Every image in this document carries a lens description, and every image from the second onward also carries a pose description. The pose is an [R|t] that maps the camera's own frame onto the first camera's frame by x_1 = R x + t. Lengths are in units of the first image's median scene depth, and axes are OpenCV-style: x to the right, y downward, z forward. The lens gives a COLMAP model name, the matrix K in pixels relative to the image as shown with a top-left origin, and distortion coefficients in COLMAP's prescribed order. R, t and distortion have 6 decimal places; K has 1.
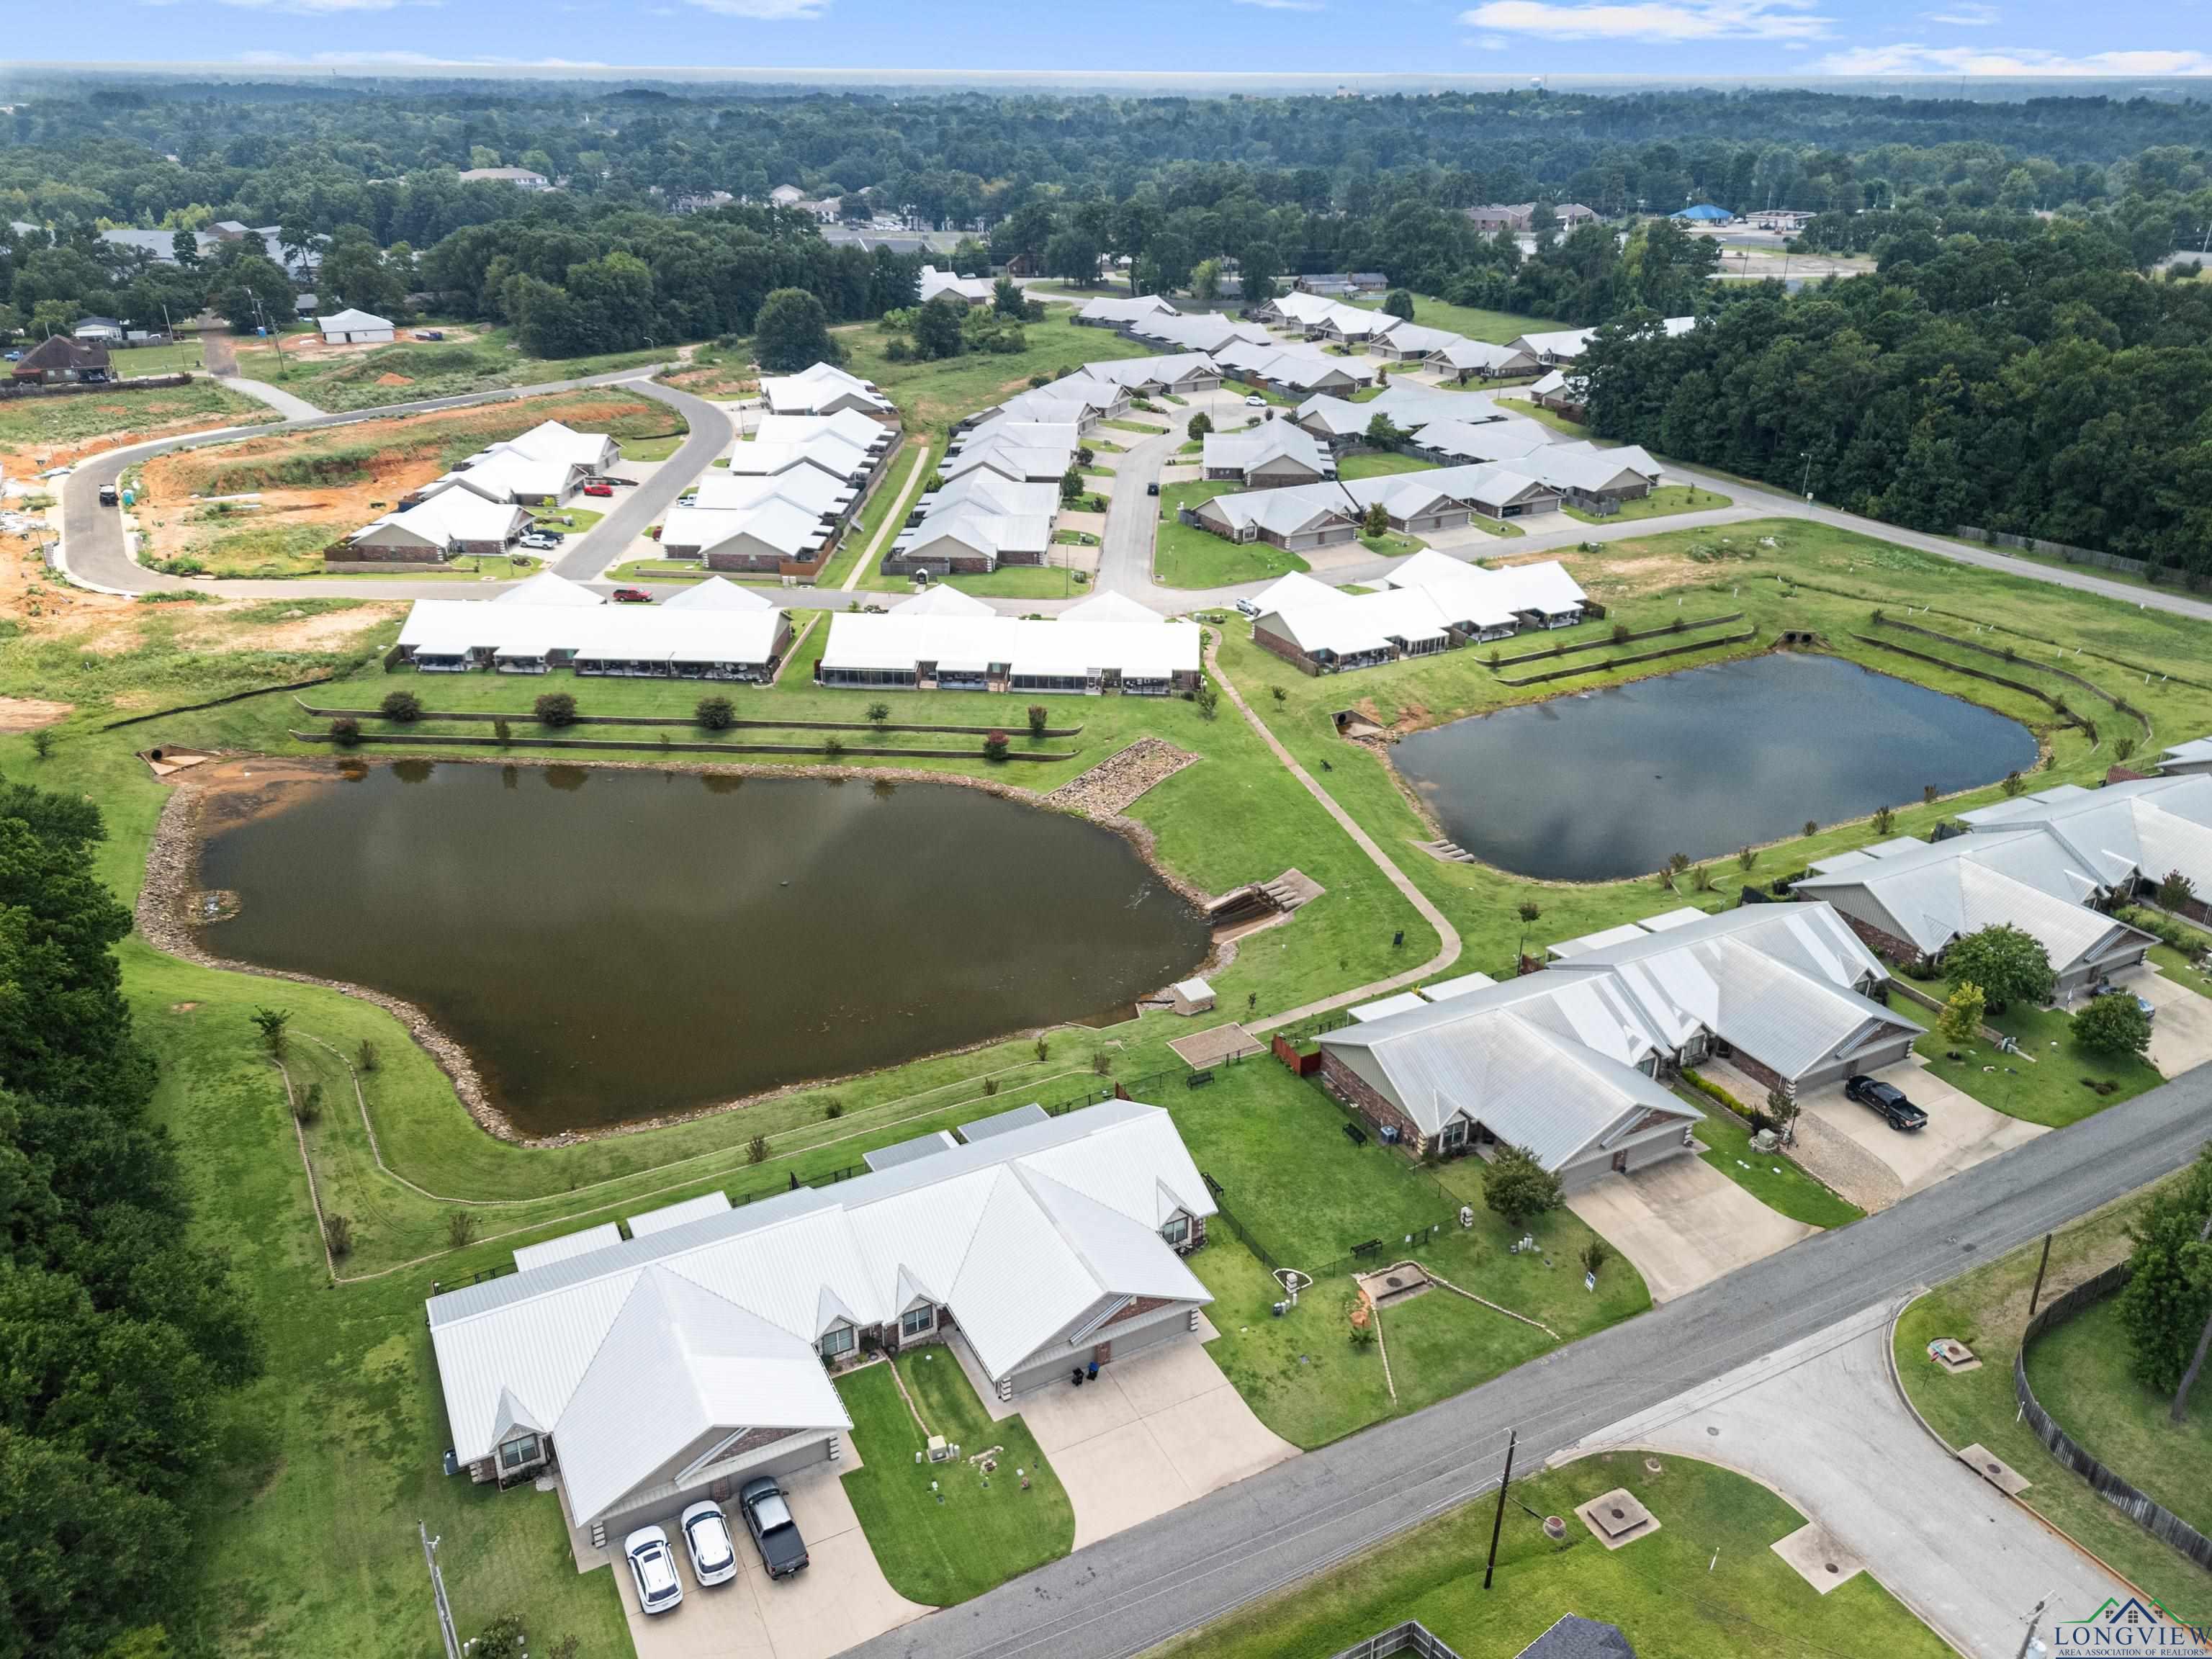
lens RADIAL K [[1650.6, 0, 1095.9], [0, 1650.6, 822.5], [0, 0, 1]] dist [0.070395, -0.057269]
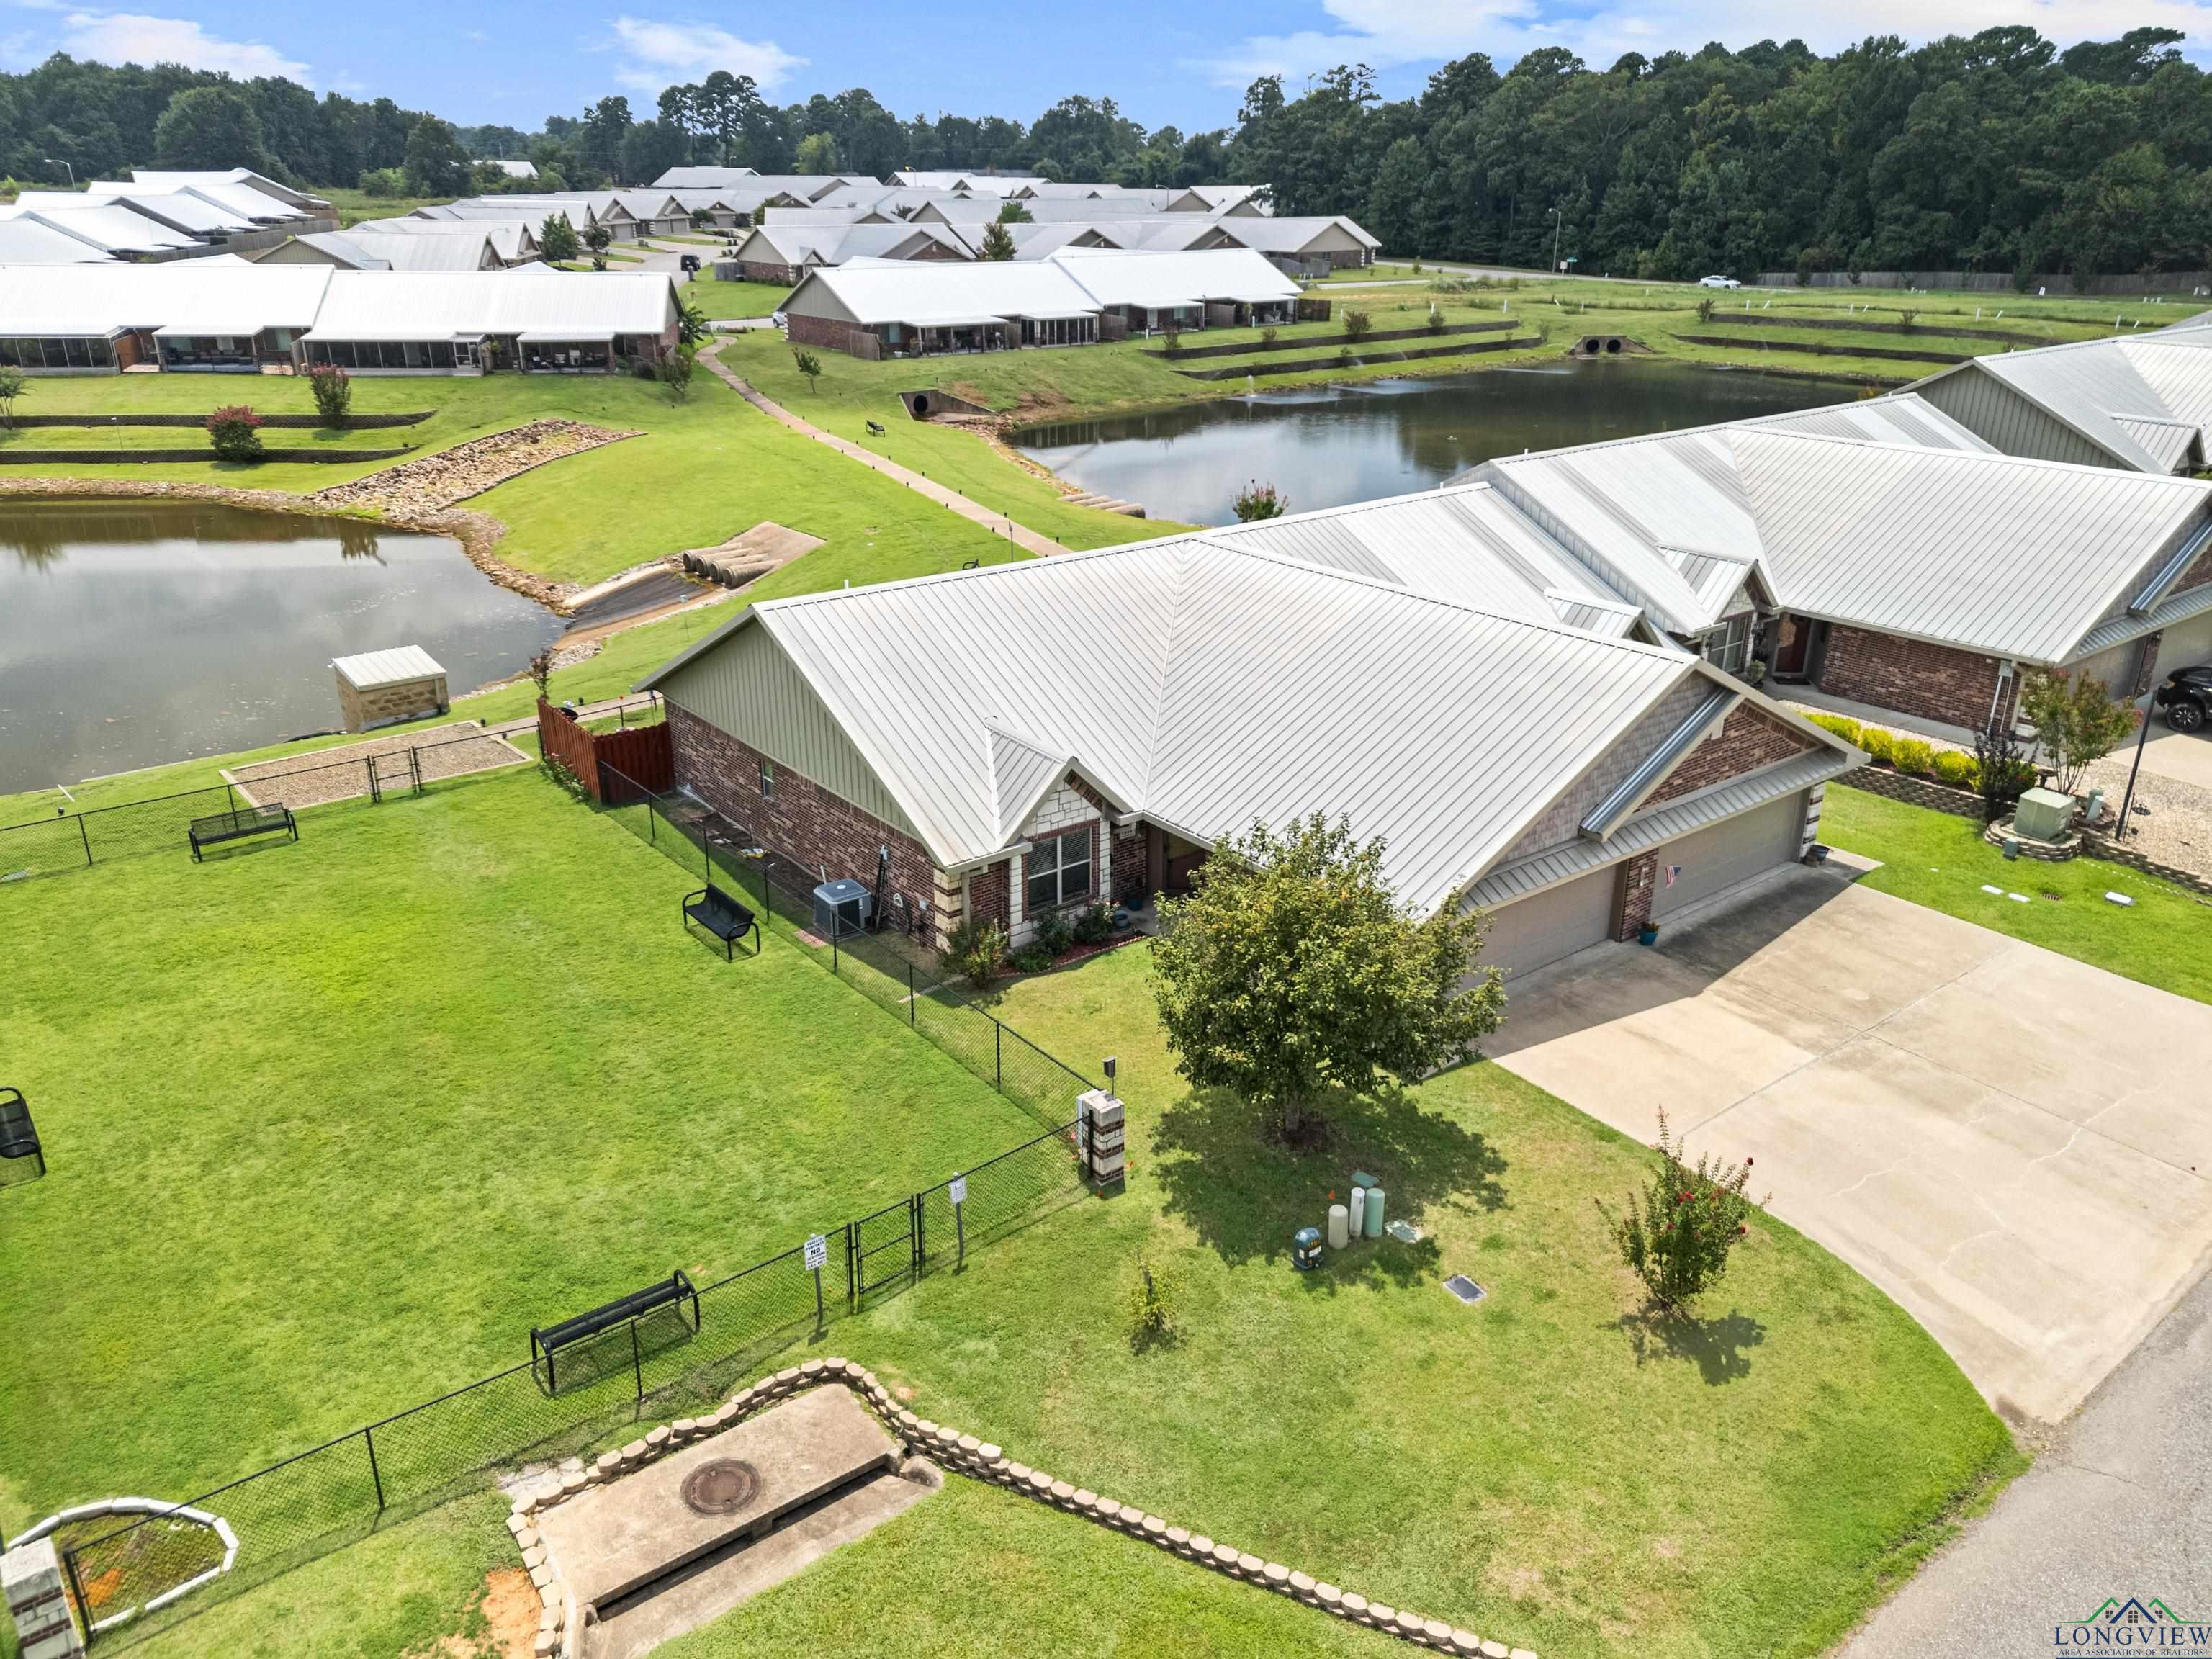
lens RADIAL K [[1650.6, 0, 1095.9], [0, 1650.6, 822.5], [0, 0, 1]] dist [0.070395, -0.057269]
pose [[0.983929, -0.069026, 0.164680, 0.176247], [0.077208, 0.996052, -0.043804, 0.192082], [-0.161006, 0.055814, 0.985374, 0.724279]]
